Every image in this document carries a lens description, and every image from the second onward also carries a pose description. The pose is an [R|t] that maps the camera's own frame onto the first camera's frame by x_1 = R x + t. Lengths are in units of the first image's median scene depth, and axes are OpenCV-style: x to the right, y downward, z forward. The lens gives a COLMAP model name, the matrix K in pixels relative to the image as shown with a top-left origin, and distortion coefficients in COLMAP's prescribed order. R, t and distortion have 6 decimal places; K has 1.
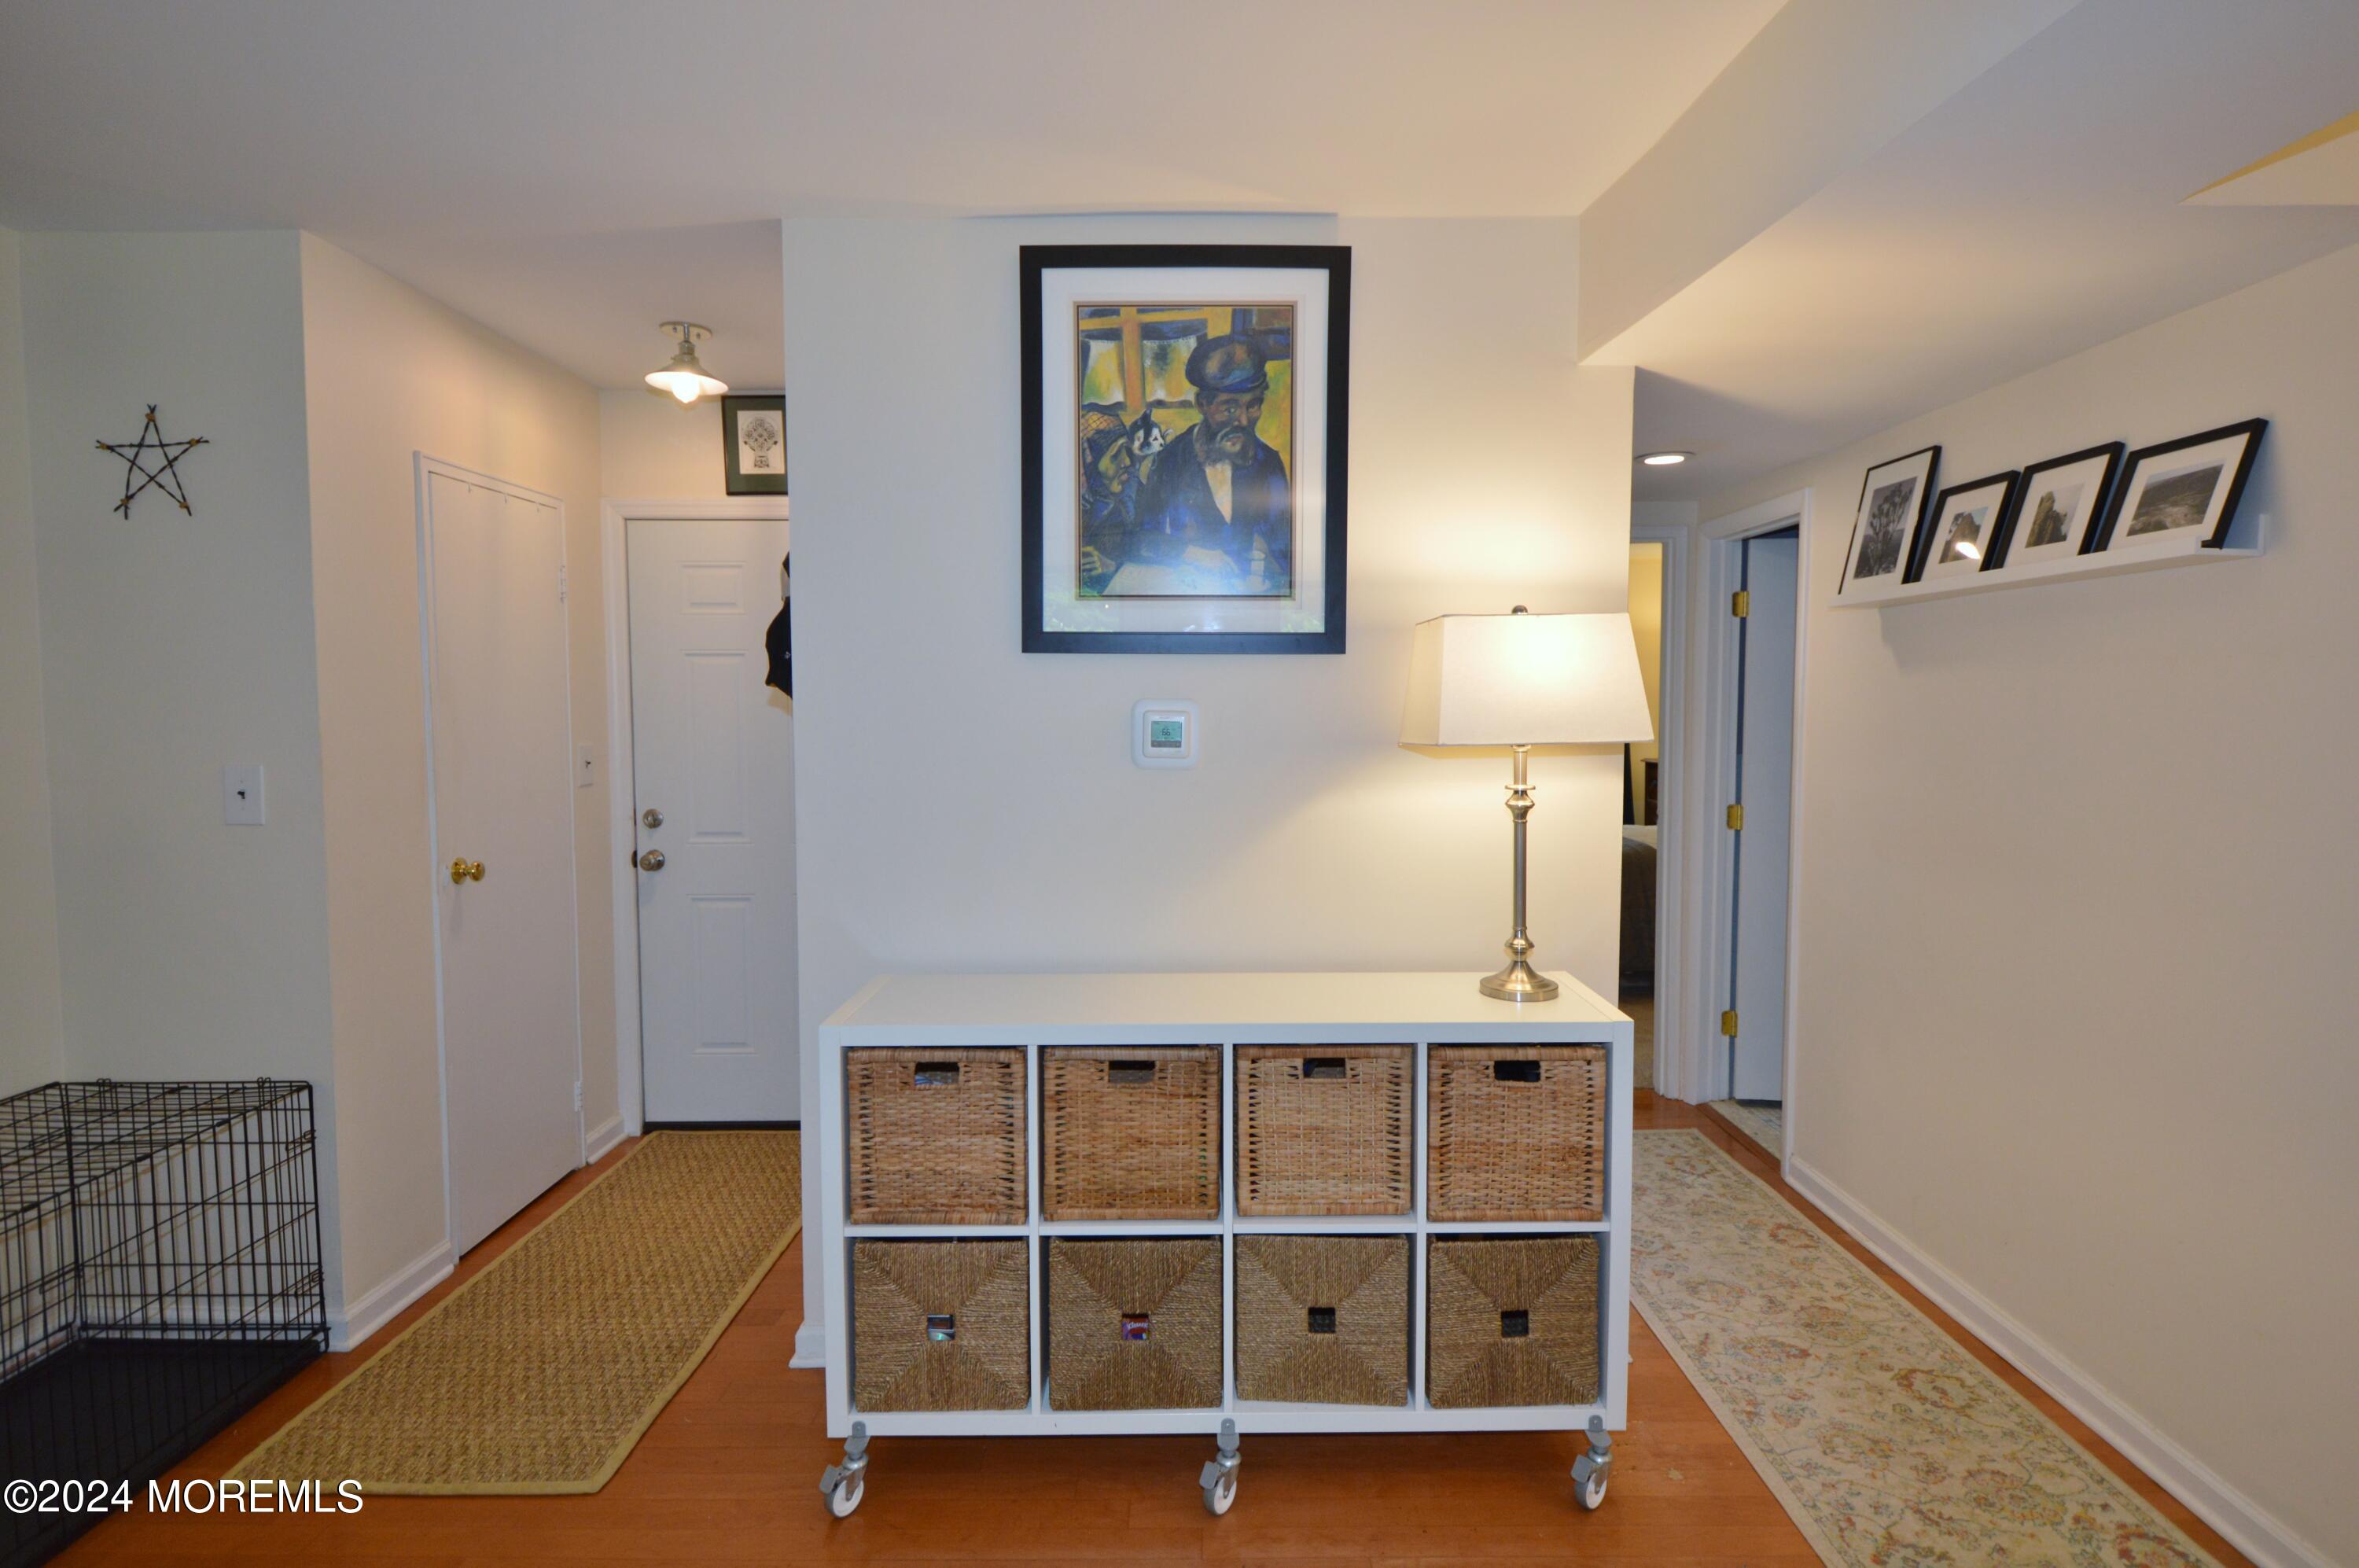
lens RADIAL K [[1187.5, 0, 1198.0], [0, 1187.5, 767.4], [0, 0, 1]] dist [0.000240, -0.006965]
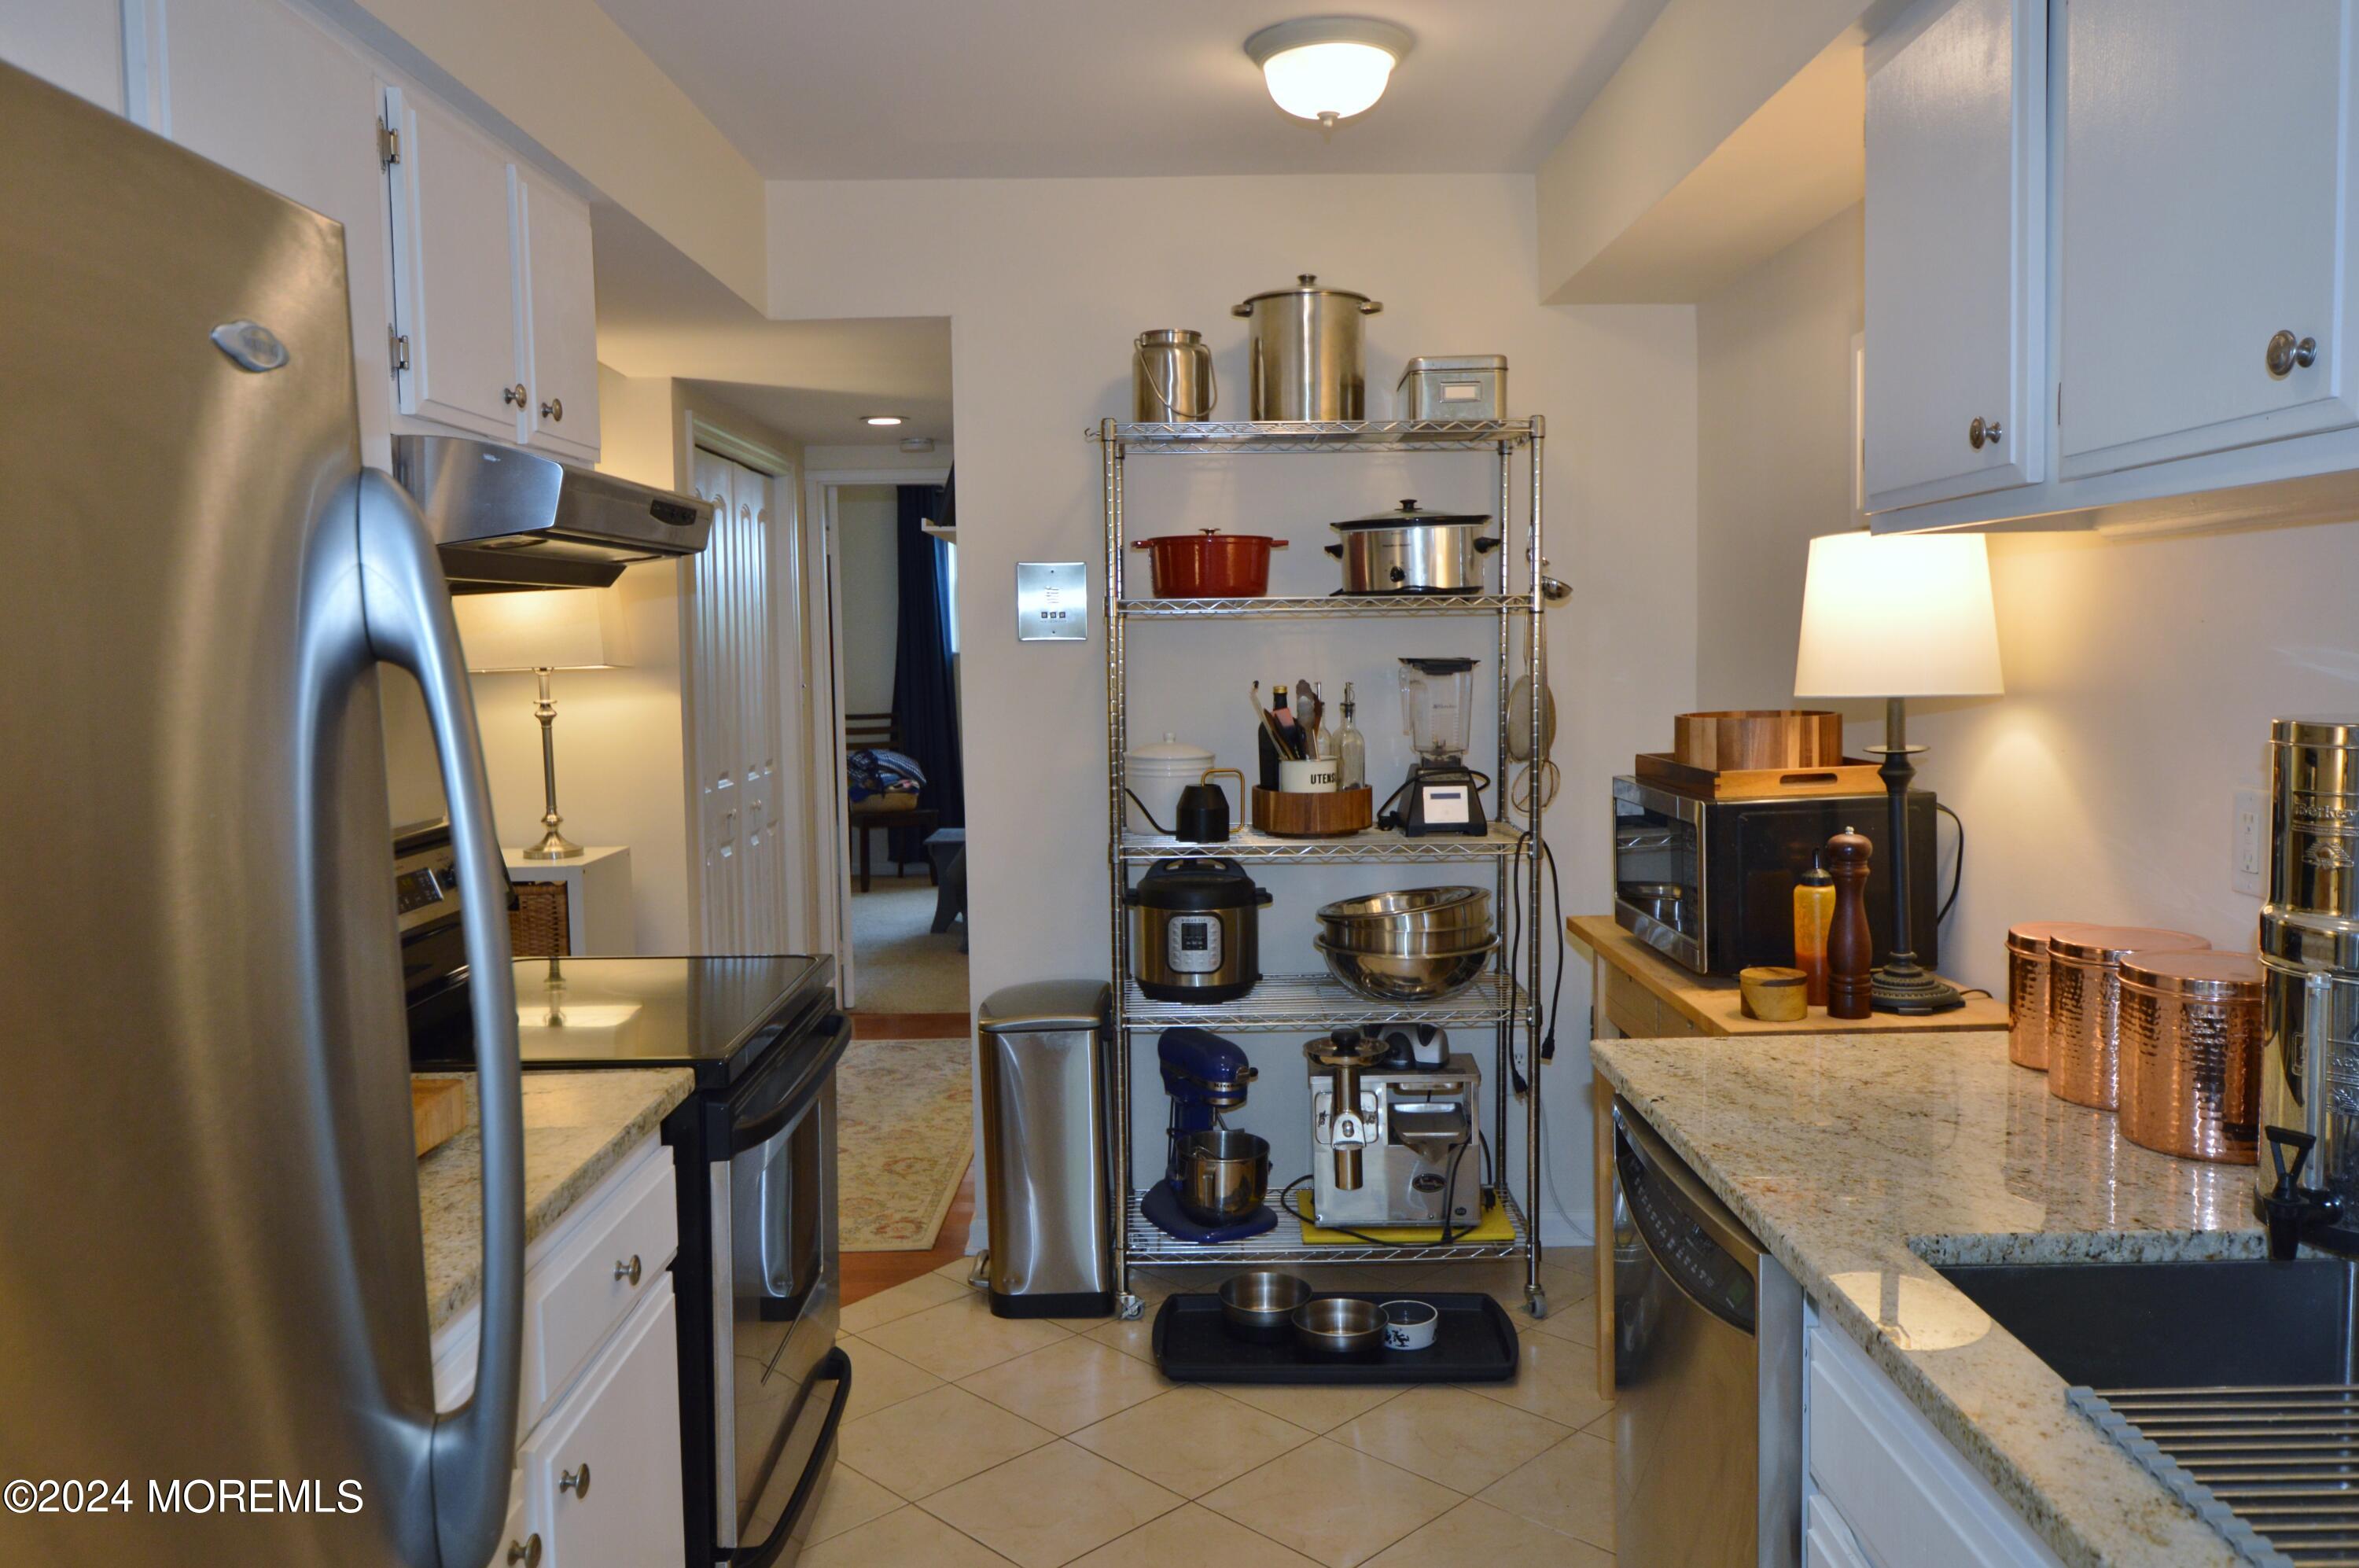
lens RADIAL K [[1737.4, 0, 1202.6], [0, 1737.4, 780.2], [0, 0, 1]] dist [0.005388, -0.001969]
pose [[0.999889, -0.011970, 0.008826, 0.933073], [0.011774, 0.999690, 0.021934, 0.066388], [-0.009085, -0.021827, 0.999720, -0.916258]]
